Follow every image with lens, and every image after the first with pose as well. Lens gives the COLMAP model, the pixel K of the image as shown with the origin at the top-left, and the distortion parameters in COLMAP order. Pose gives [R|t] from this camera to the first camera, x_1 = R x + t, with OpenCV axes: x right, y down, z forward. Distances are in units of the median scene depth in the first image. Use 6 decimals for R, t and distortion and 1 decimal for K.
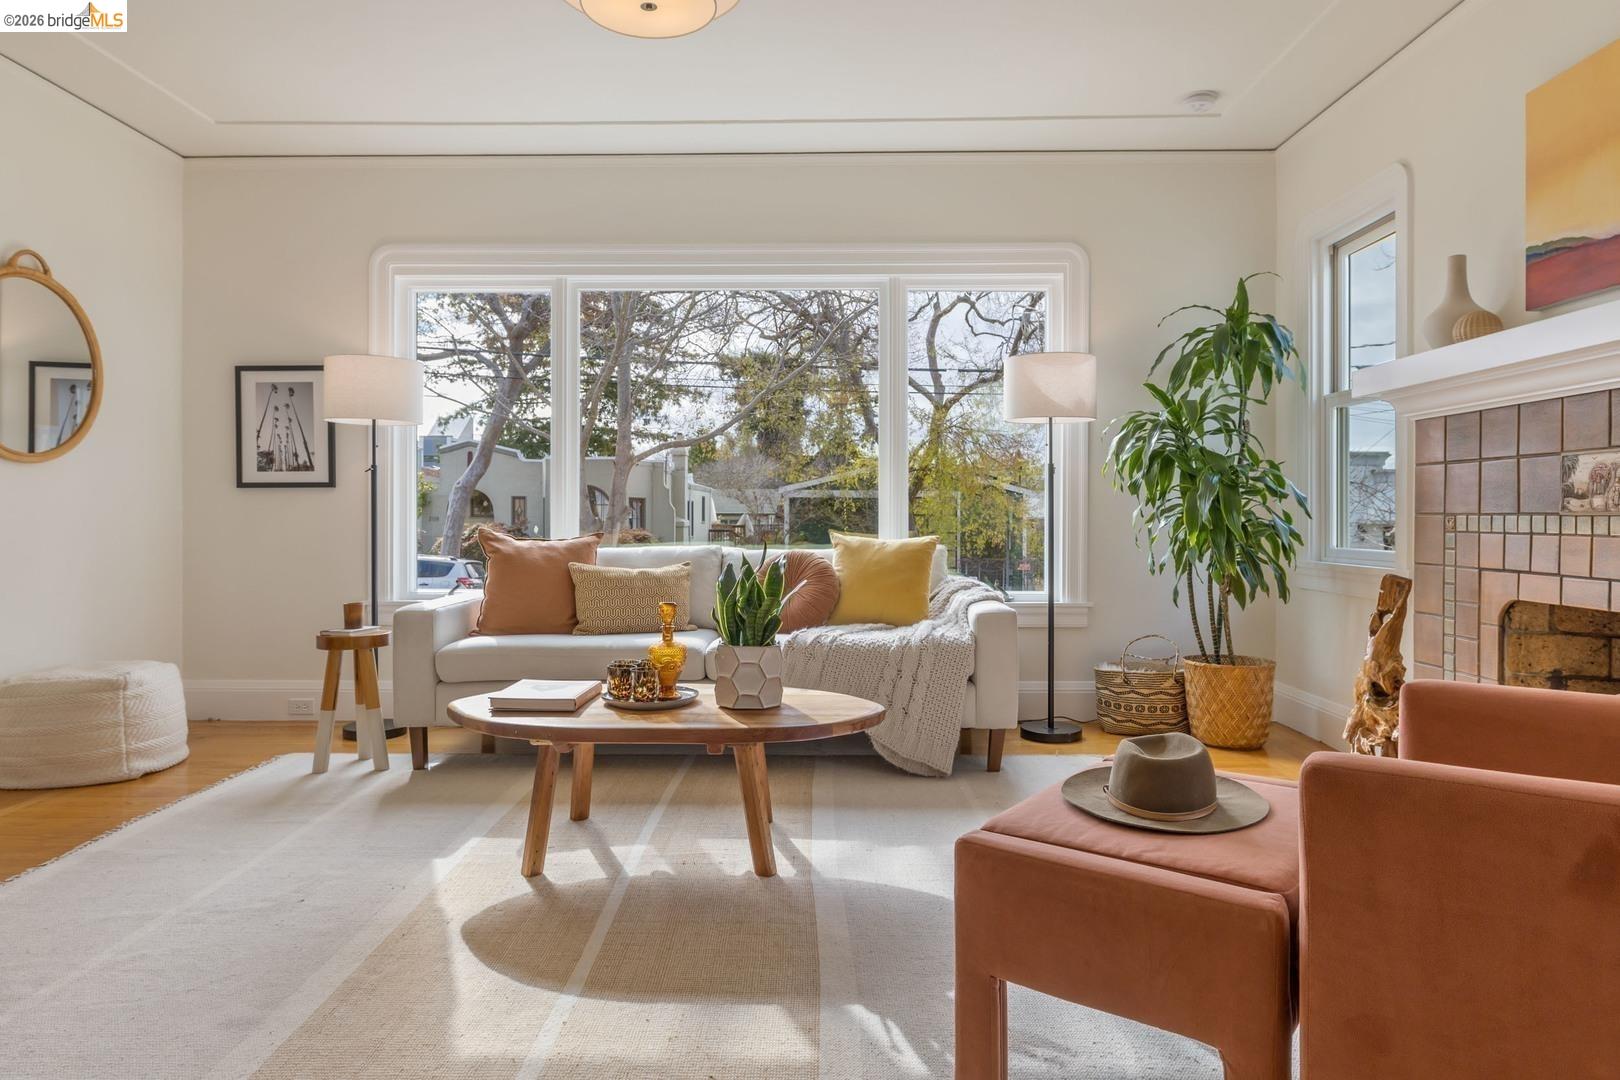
lens RADIAL K [[996.0, 0, 812.0], [0, 996.0, 519.6], [0, 0, 1]] dist [-0.003485, -0.000748]
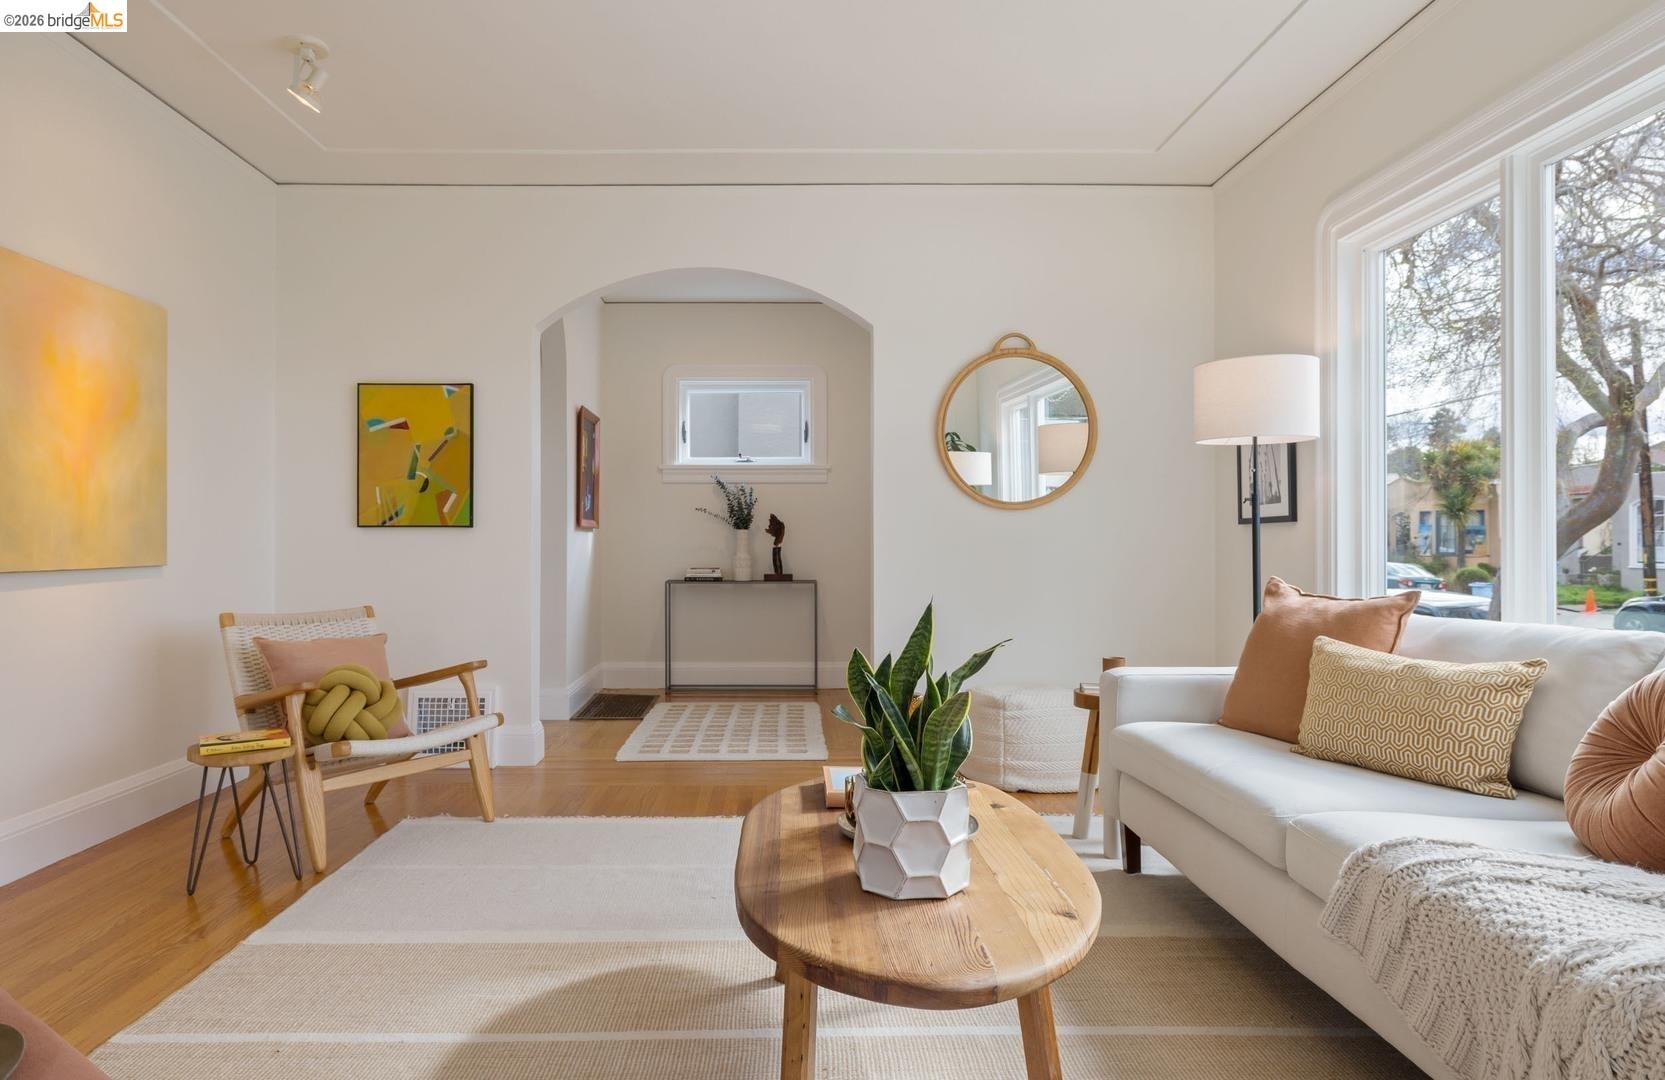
lens RADIAL K [[999.6, 0, 771.5], [0, 999.6, 547.4], [0, 0, 1]] dist [0.006144, 0.000702]
pose [[0.009981, 0.007940, -0.999919, 0.397631], [-0.006886, 0.999945, 0.007872, -0.017850], [0.999926, 0.006807, 0.010036, 0.661829]]
